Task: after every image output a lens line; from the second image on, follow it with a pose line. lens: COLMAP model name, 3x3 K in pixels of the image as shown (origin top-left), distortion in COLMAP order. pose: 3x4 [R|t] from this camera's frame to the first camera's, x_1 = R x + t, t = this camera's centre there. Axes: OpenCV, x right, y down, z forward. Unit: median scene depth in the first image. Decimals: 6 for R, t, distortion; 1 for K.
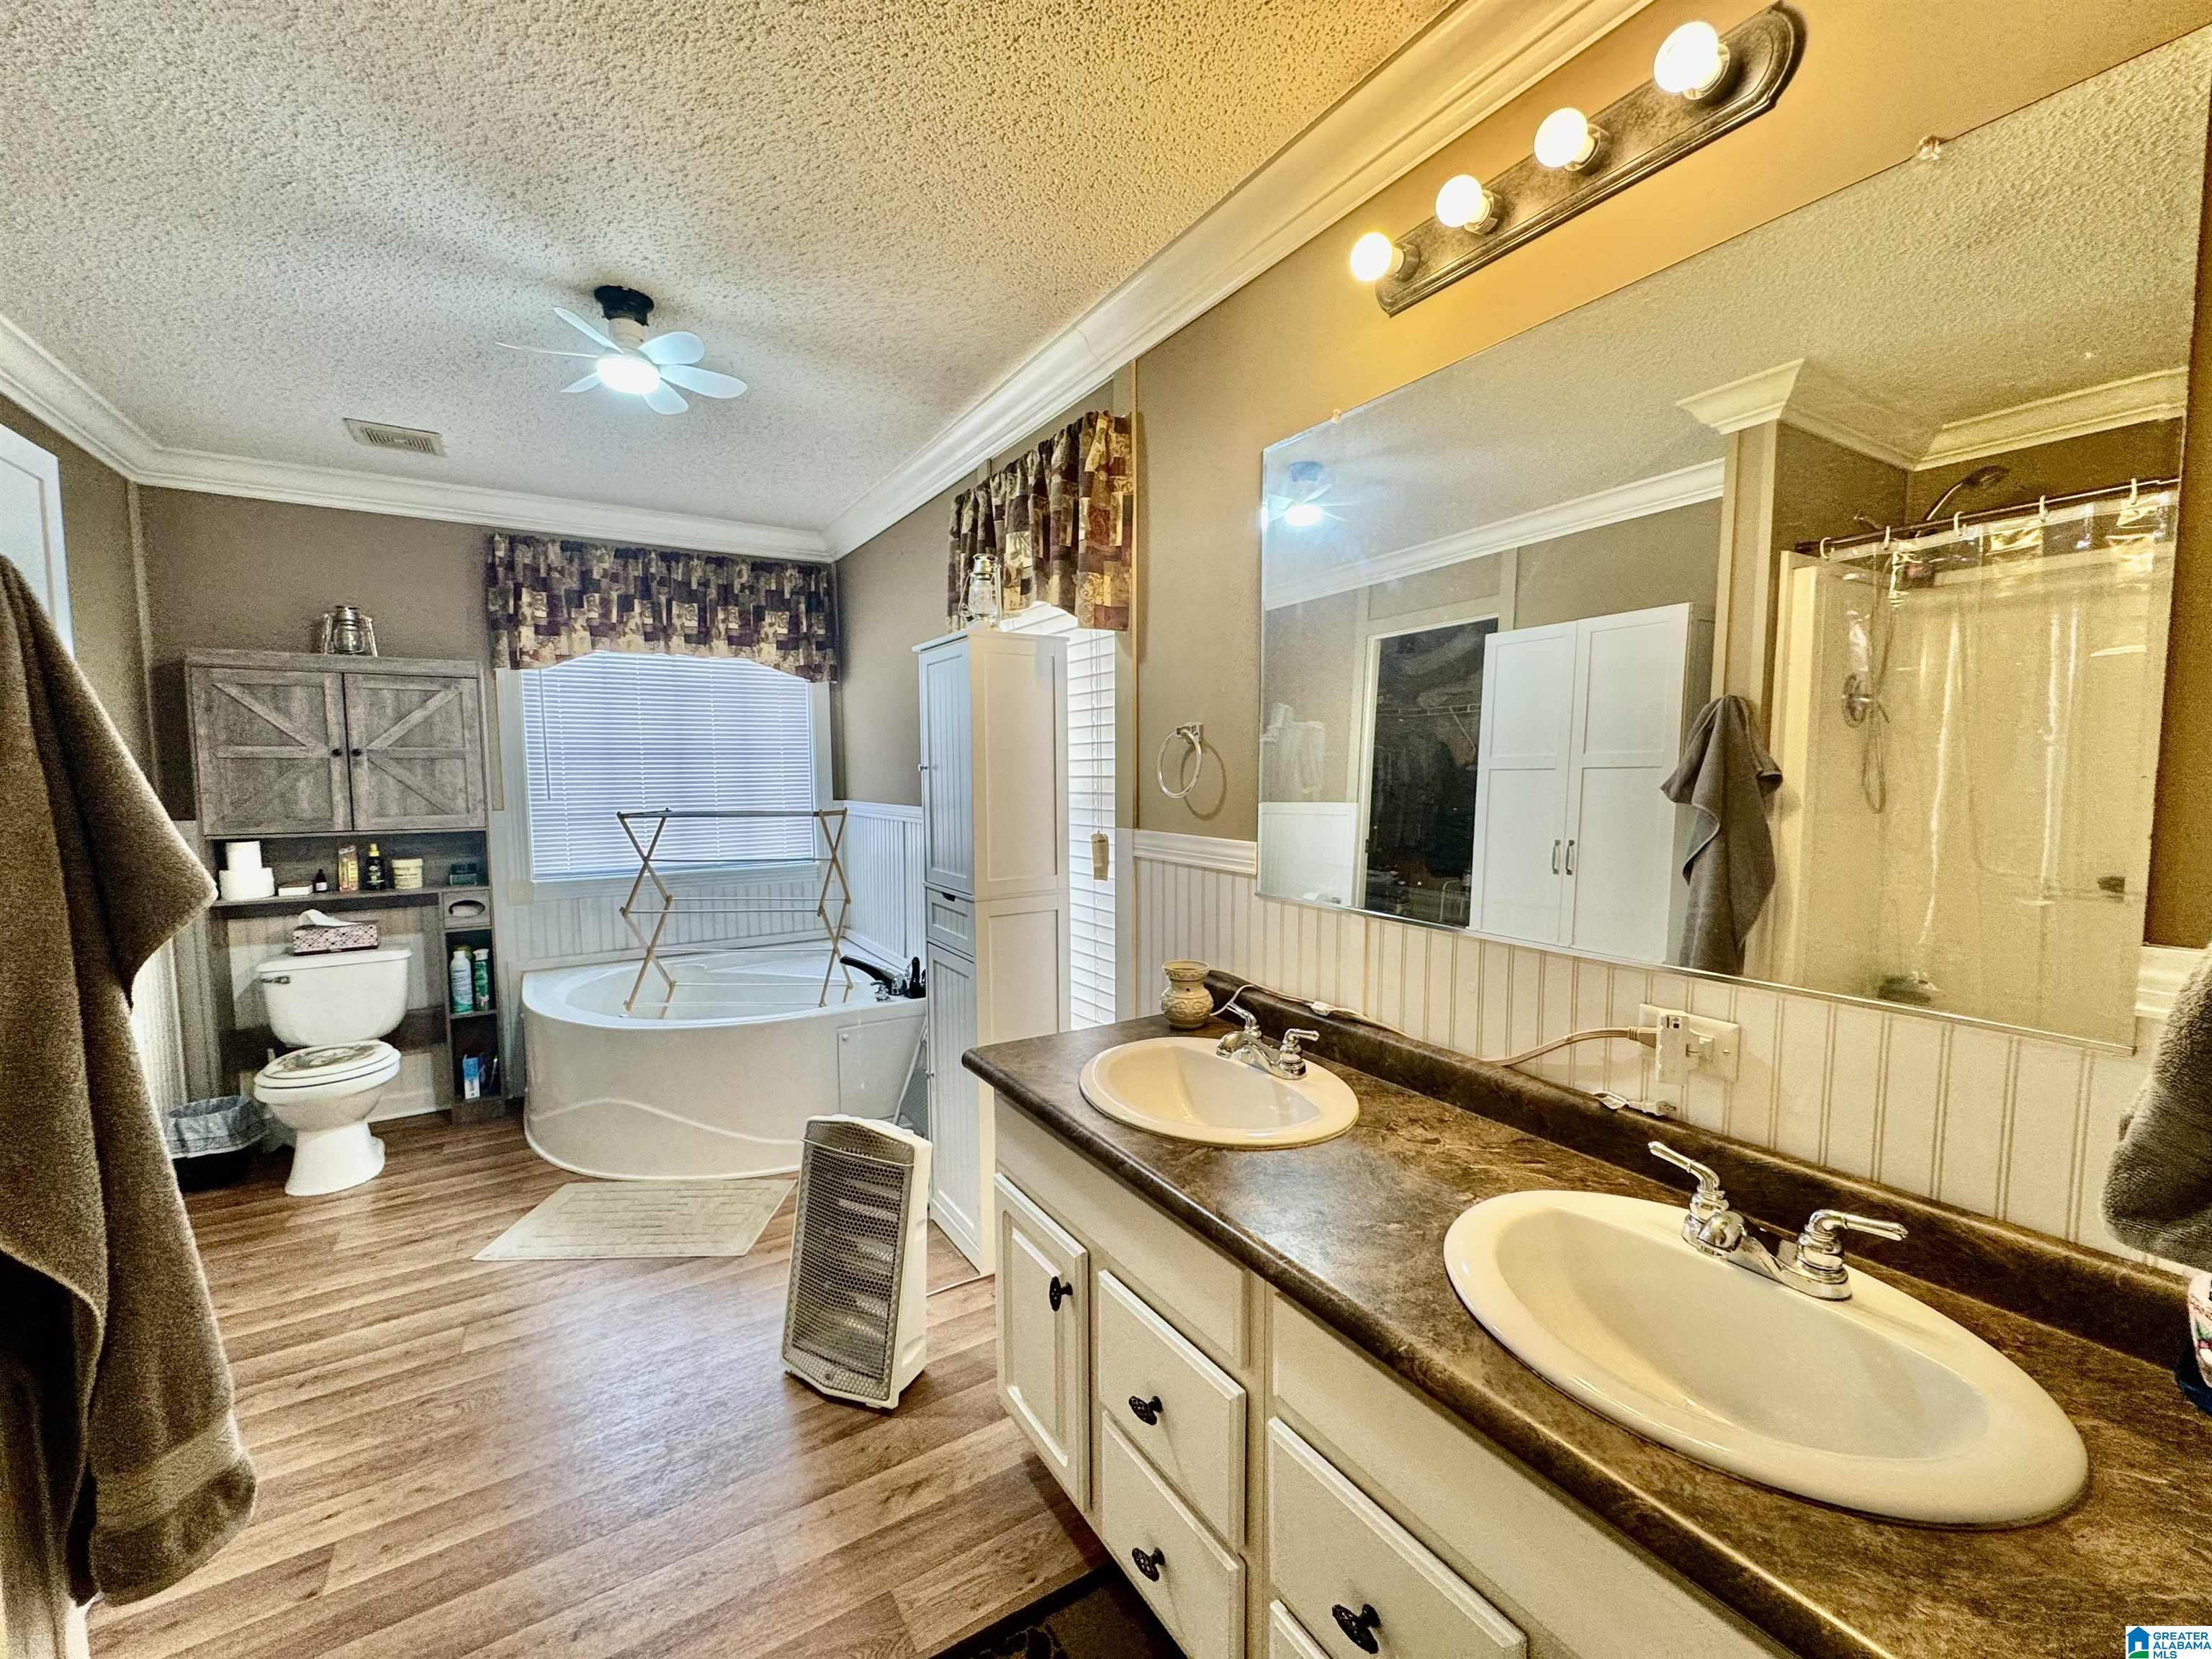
lens RADIAL K [[887.1, 0, 1104.6], [0, 887.1, 833.6], [0, 0, 1]] dist [-0.003748, 0.000532]
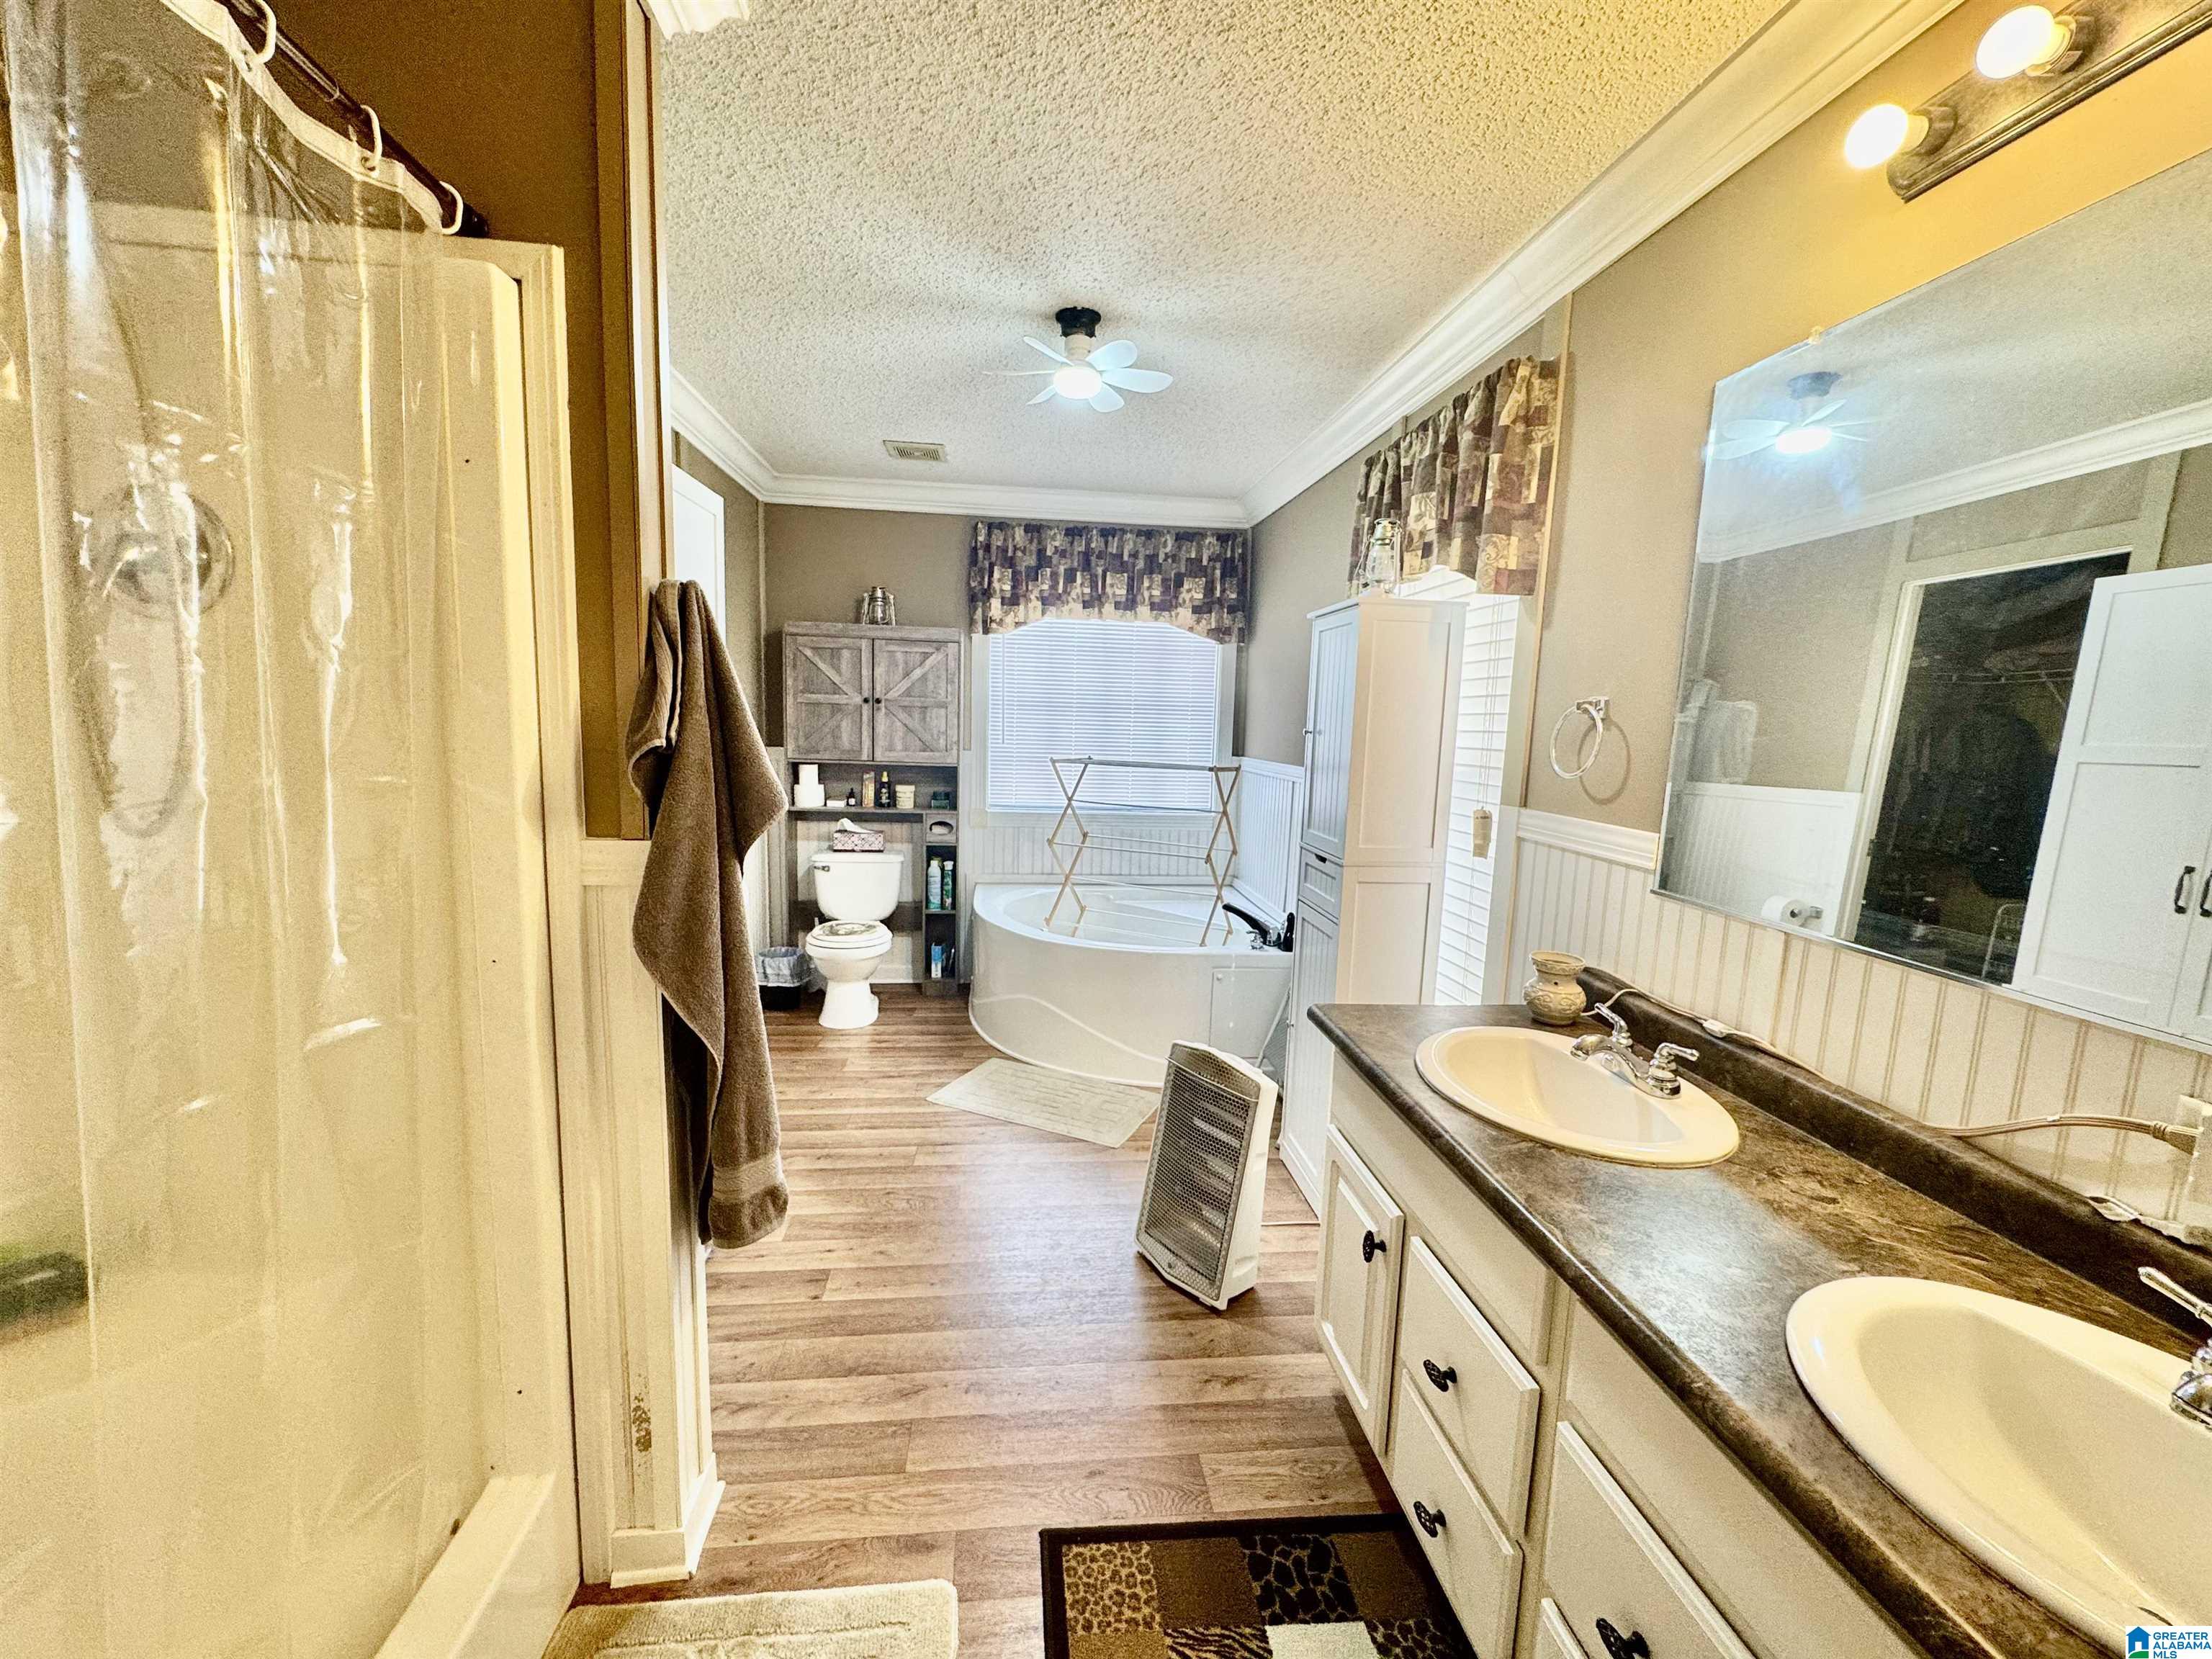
lens RADIAL K [[887.1, 0, 1103.4], [0, 887.1, 832.6], [0, 0, 1]] dist [-0.003748, 0.000532]
pose [[0.896126, 0.090986, -0.434373, 0.037727], [-0.069795, 0.995472, 0.064526, -0.006691], [0.438277, -0.027506, 0.898419, -0.033010]]
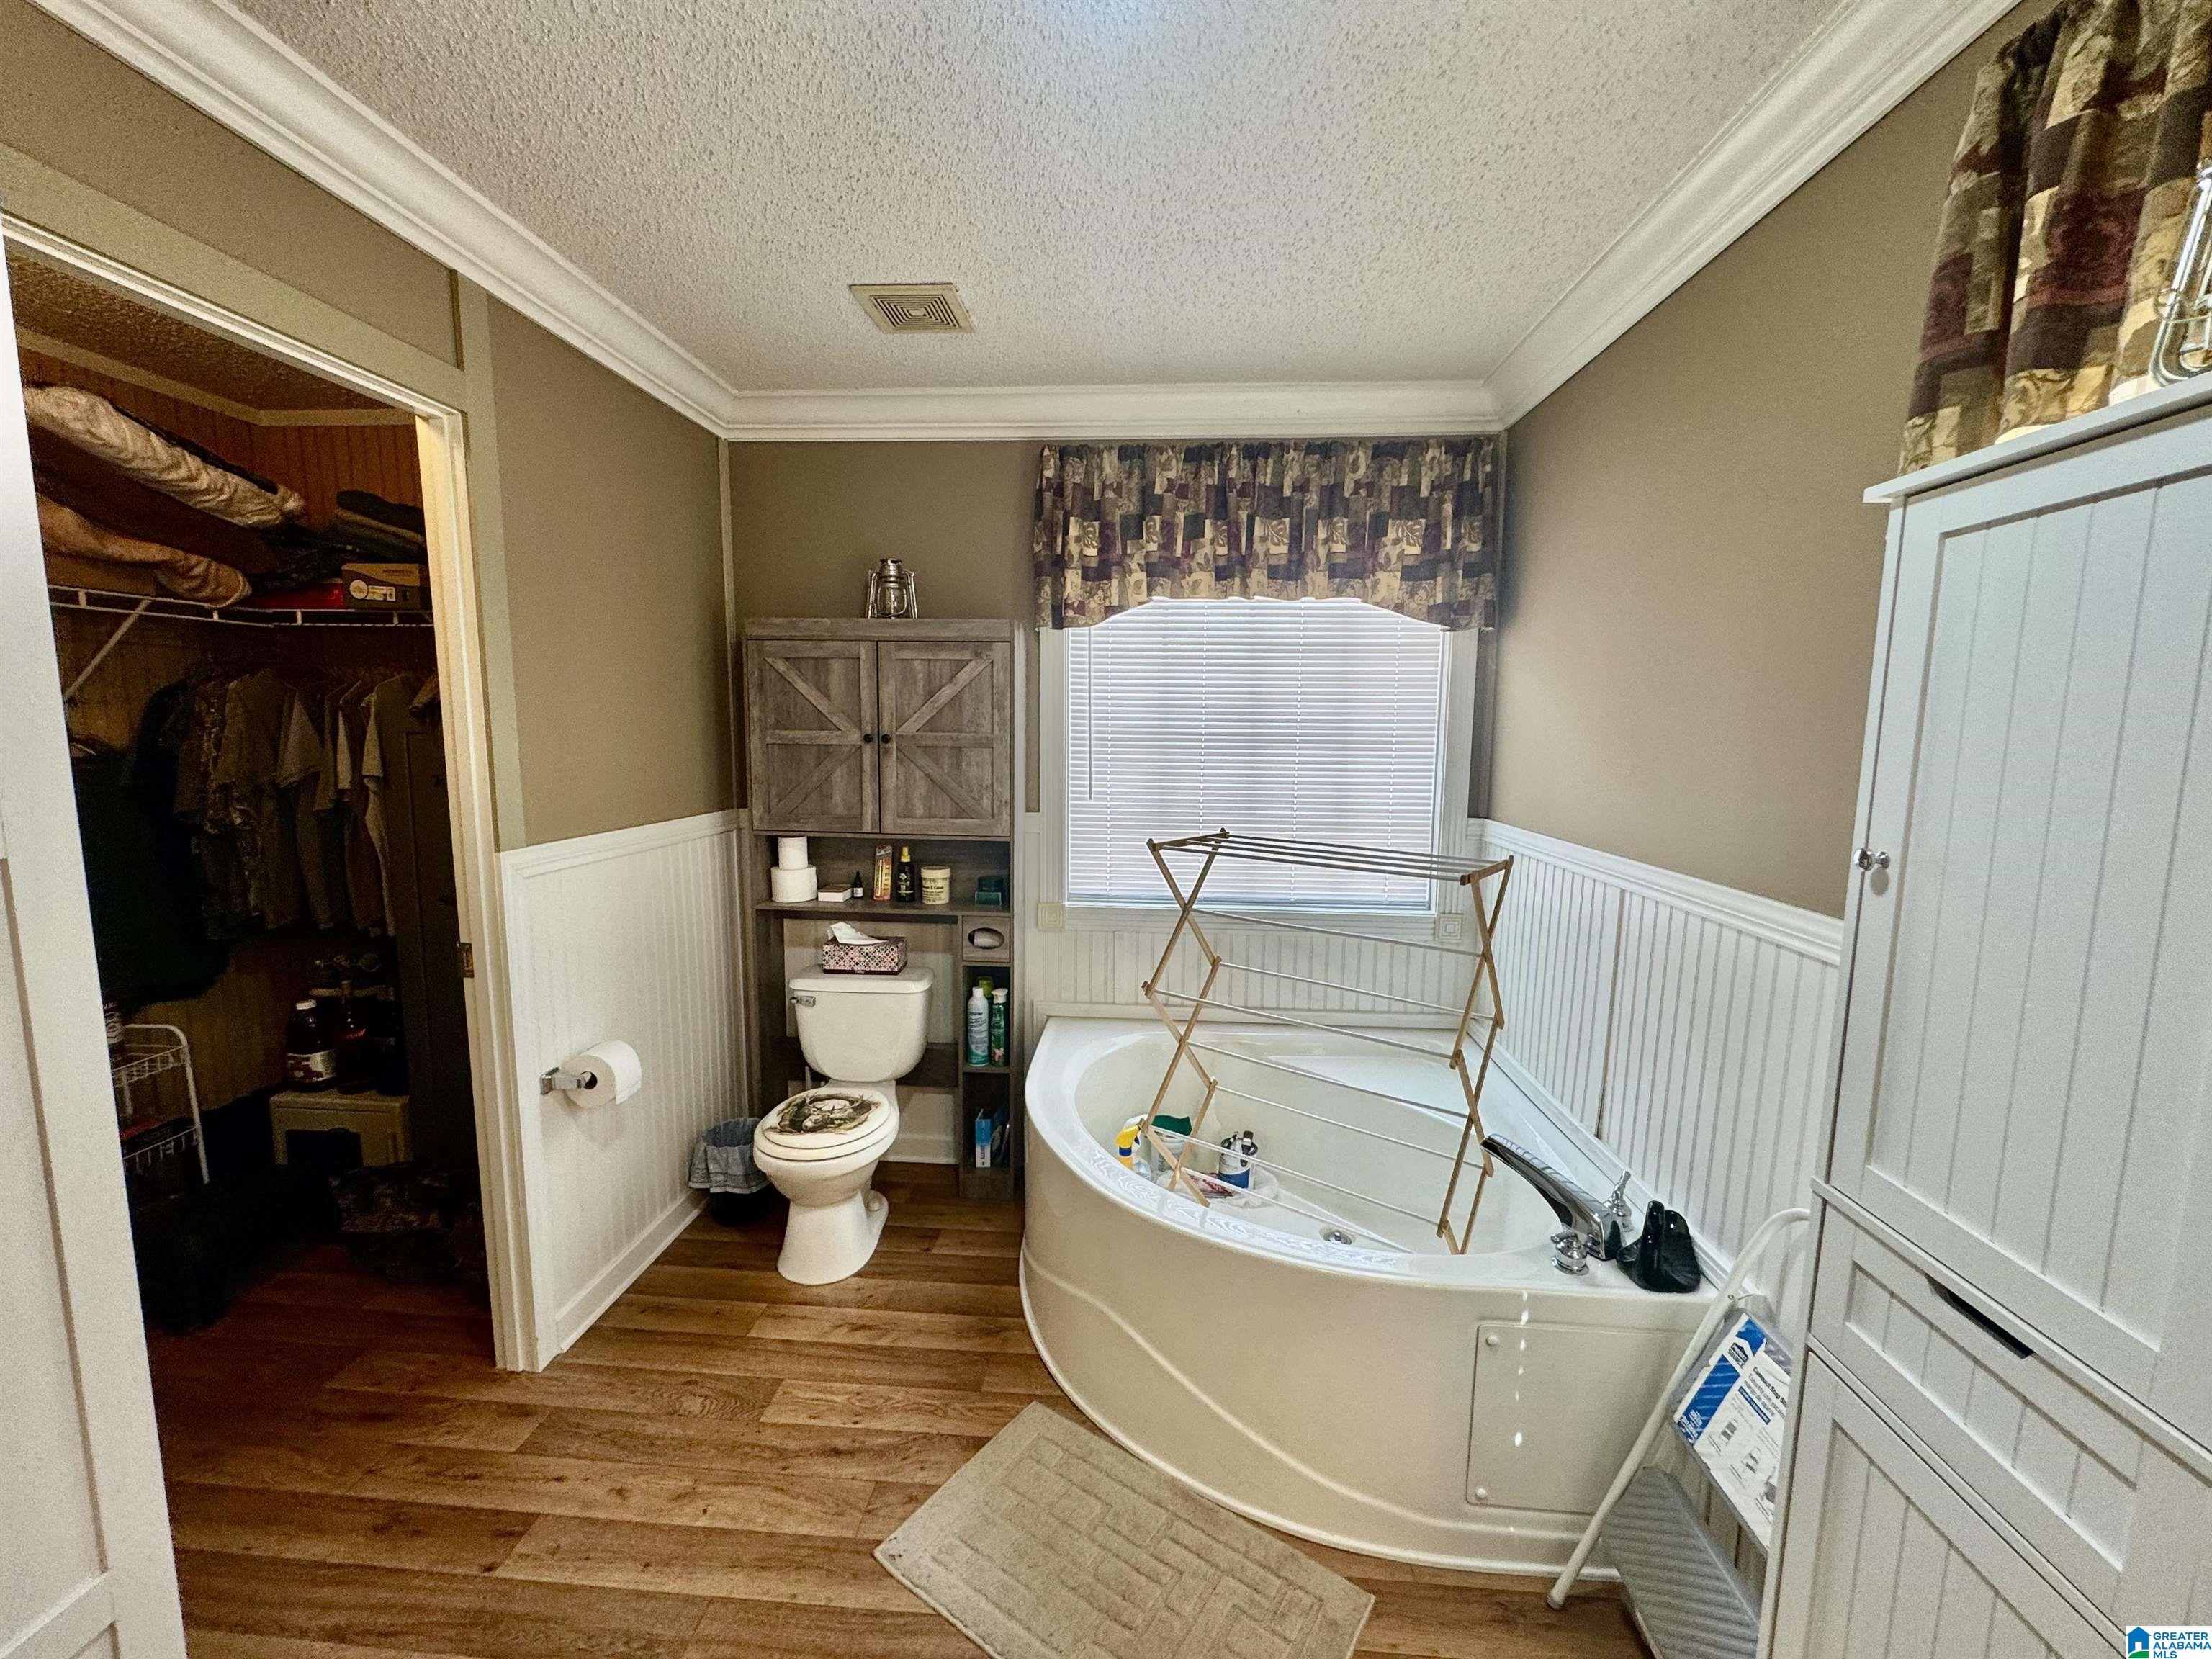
lens RADIAL K [[887.1, 0, 1105.9], [0, 887.1, 832.8], [0, 0, 1]] dist [-0.003748, 0.000532]
pose [[0.805668, 0.087646, -0.585848, -0.218245], [-0.062120, 0.996041, 0.063585, -0.078695], [0.589102, -0.014836, 0.807923, 0.514602]]
